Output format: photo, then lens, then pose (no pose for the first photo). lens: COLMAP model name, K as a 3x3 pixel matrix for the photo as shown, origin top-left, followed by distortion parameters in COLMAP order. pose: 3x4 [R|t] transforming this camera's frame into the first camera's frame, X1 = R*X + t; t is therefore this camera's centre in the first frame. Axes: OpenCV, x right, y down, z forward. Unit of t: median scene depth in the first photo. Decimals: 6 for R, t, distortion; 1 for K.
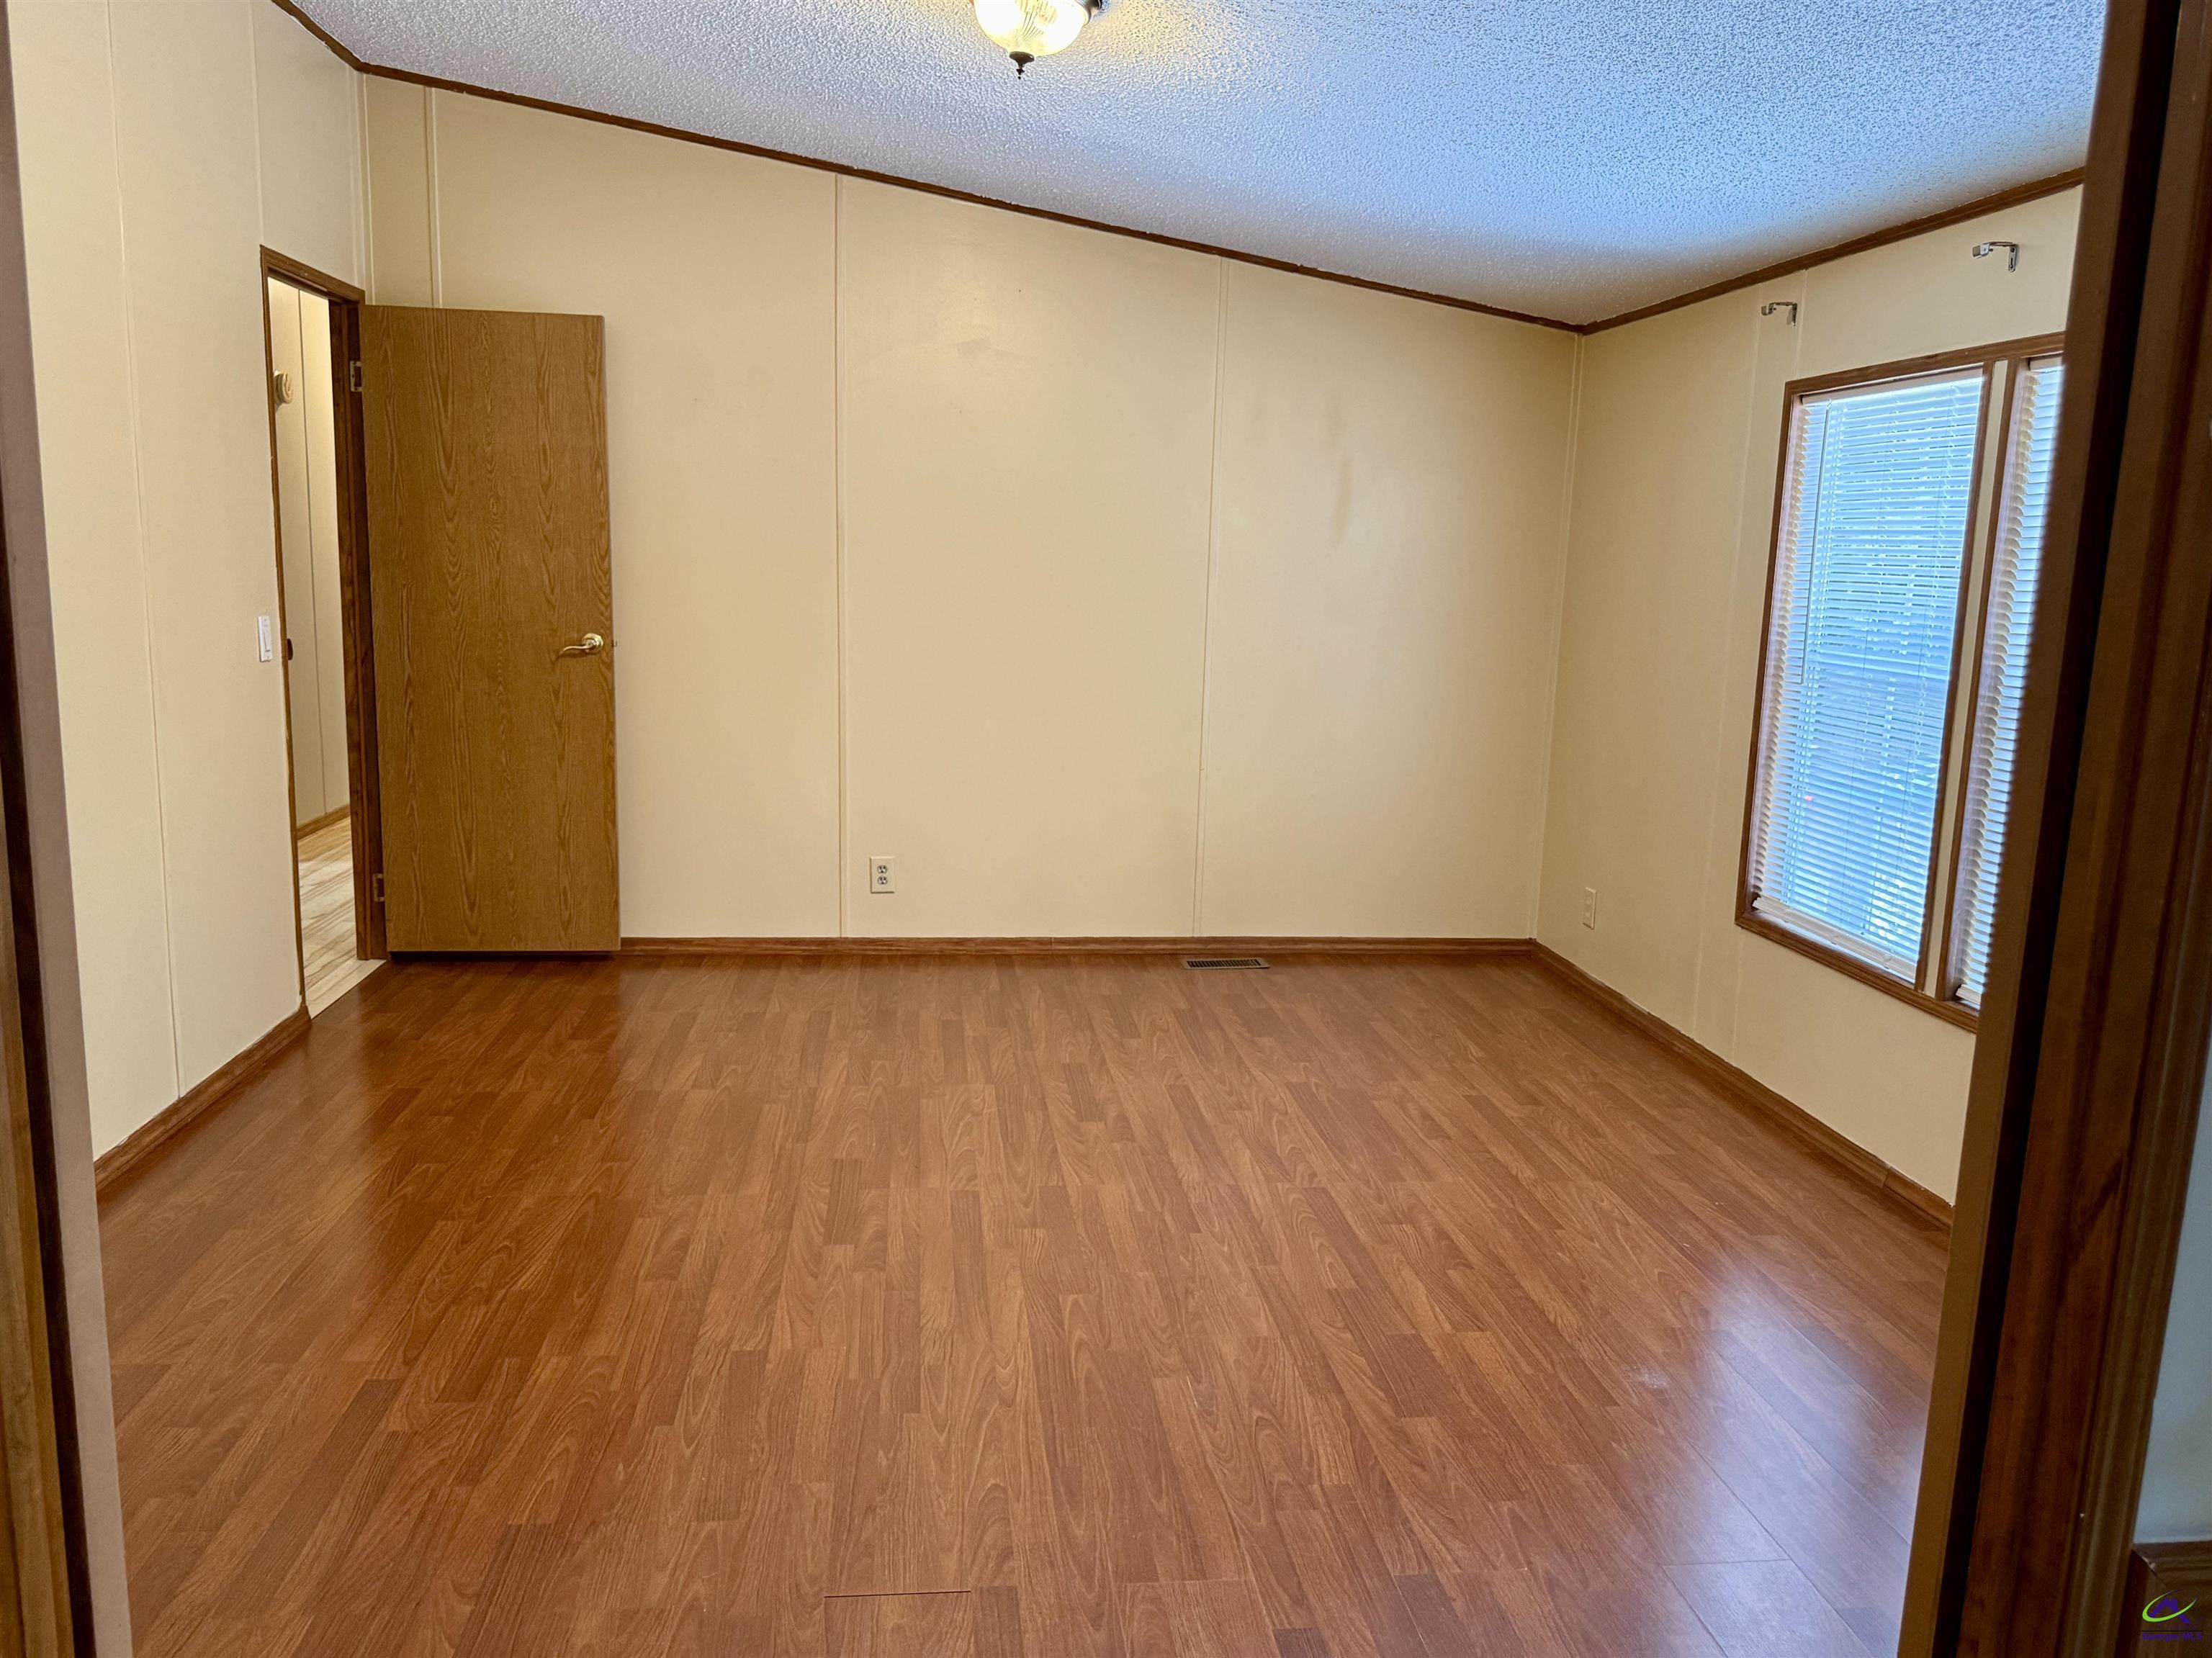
lens RADIAL K [[1600.6, 0, 1102.4], [0, 1600.6, 827.3], [0, 0, 1]] dist [0.071763, -0.094416]
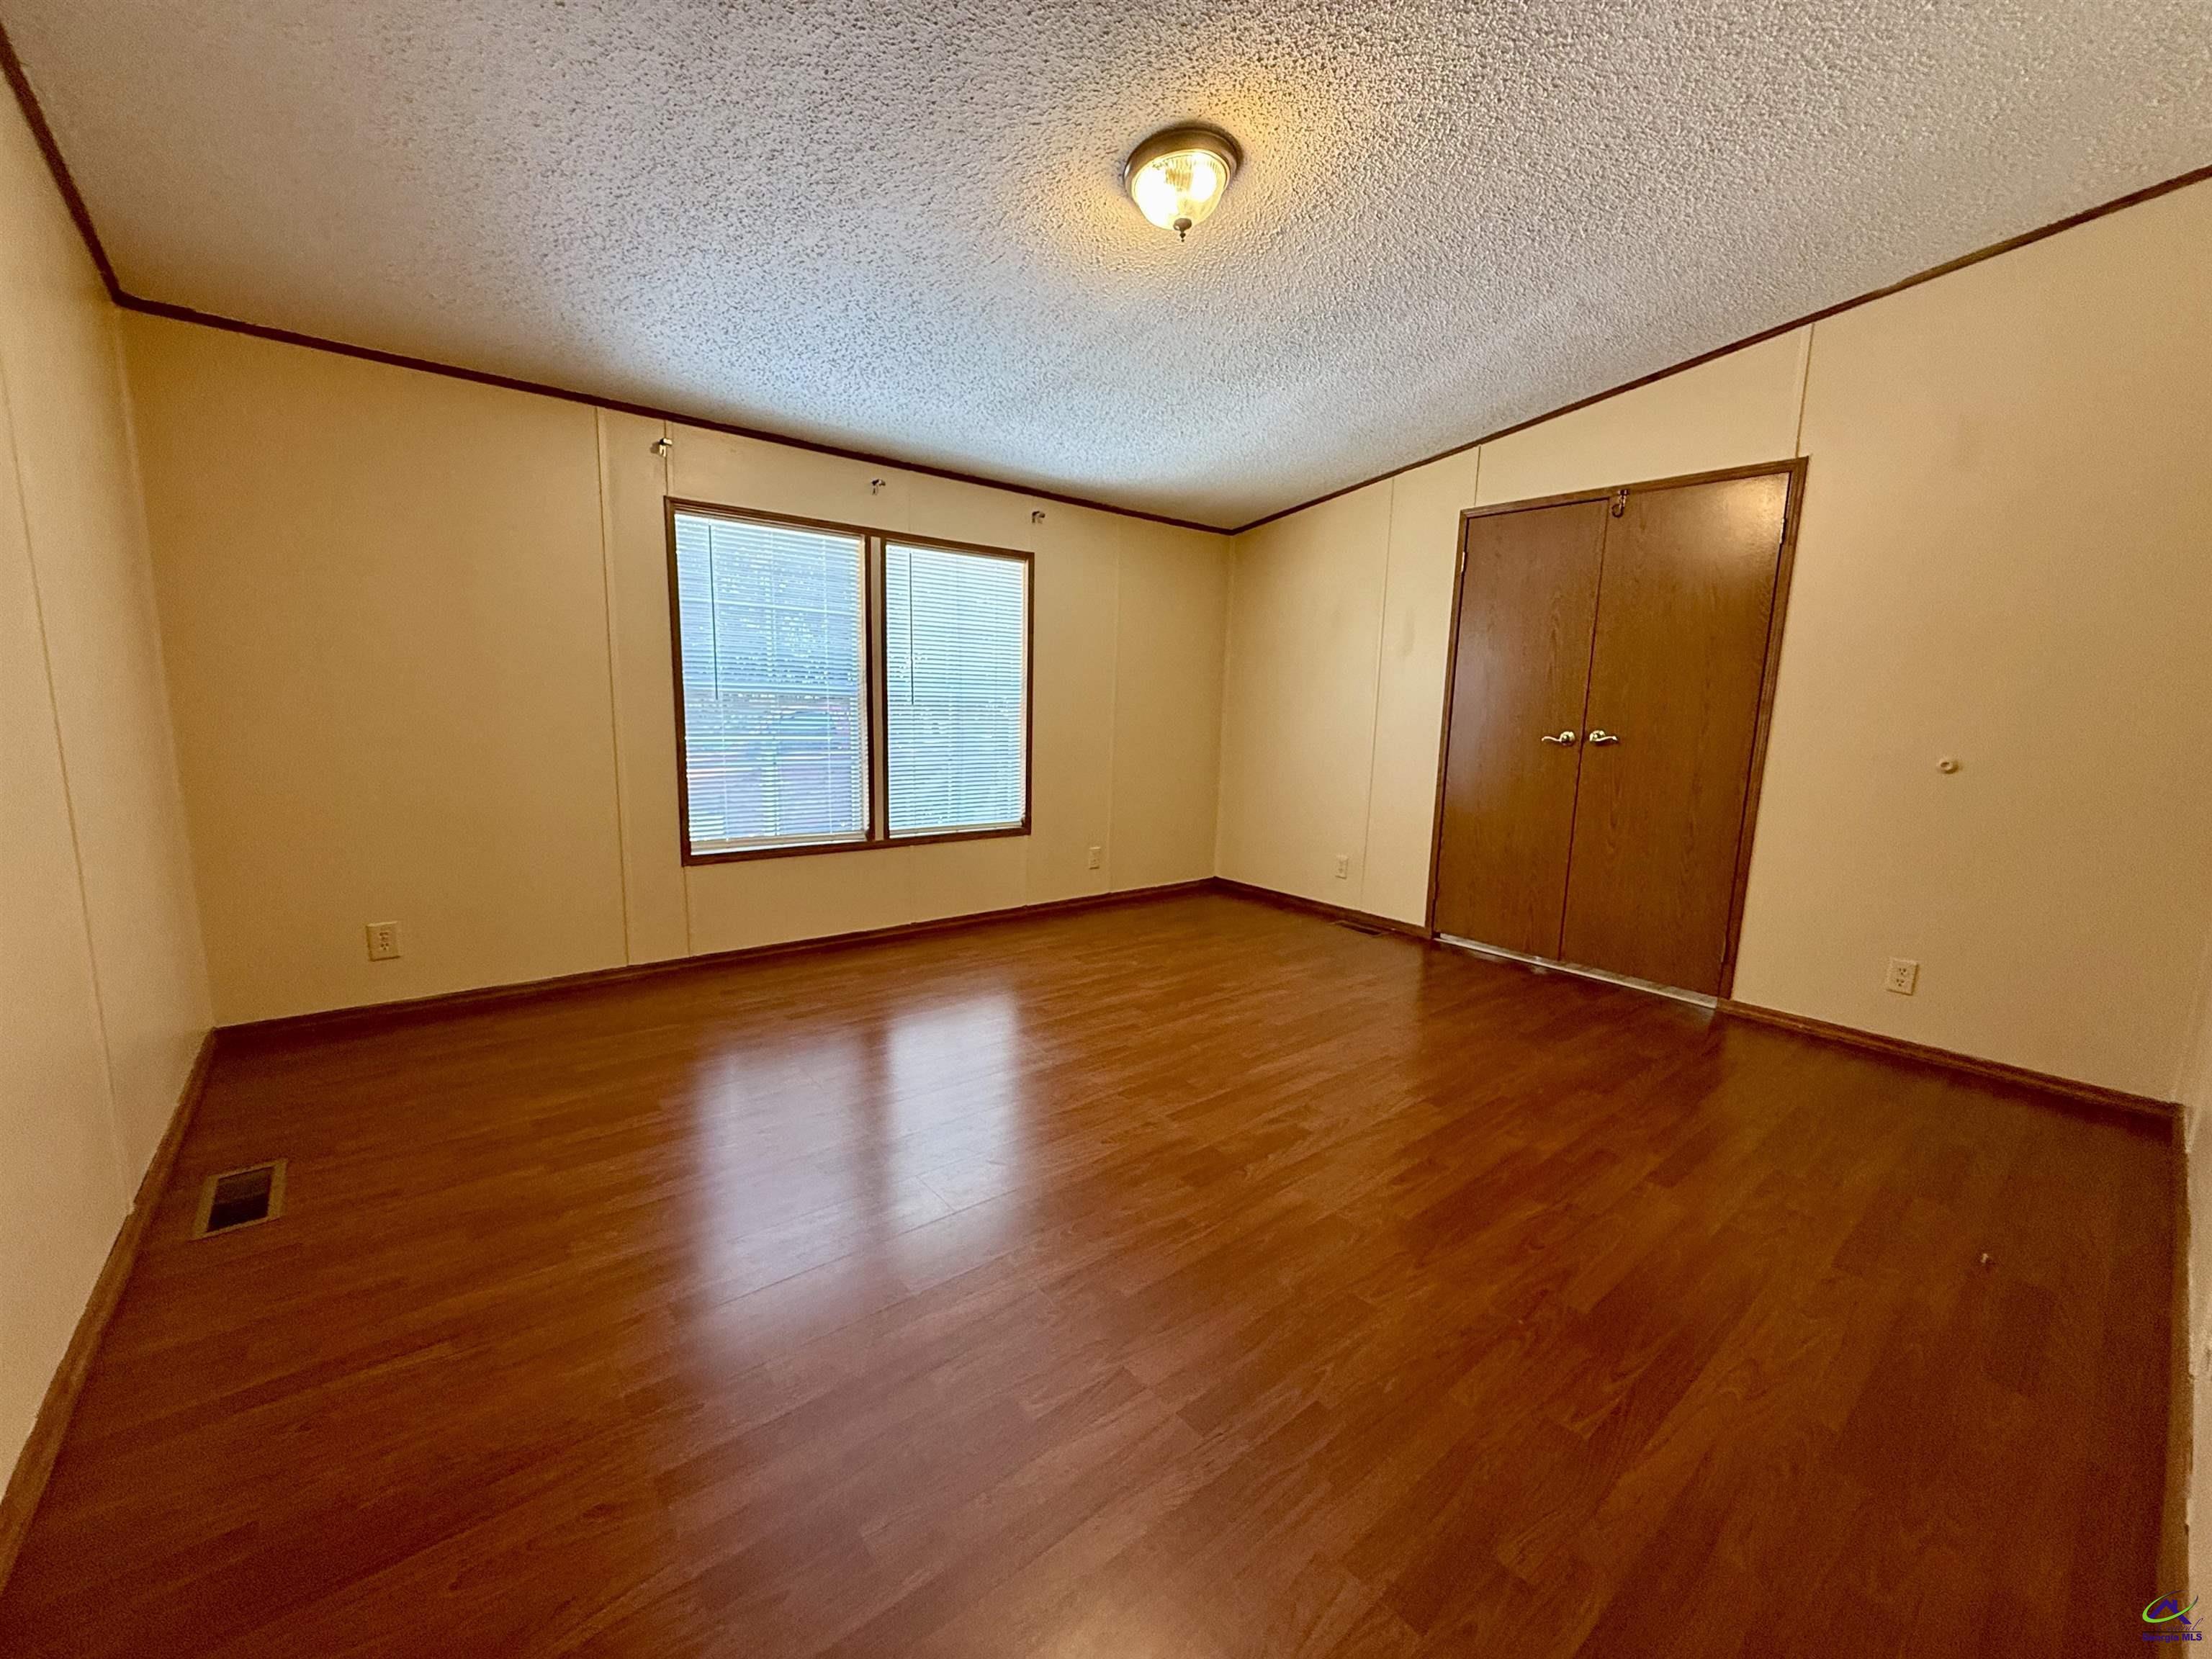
lens RADIAL K [[905.2, 0, 1087.4], [0, 905.2, 830.7], [0, 0, 1]] dist [-0.000932, -0.000522]
pose [[-0.537638, -0.173162, 0.825203, -0.652746], [0.093052, 0.960521, 0.262183, -0.206659], [-0.838025, 0.217746, -0.500300, 1.471855]]
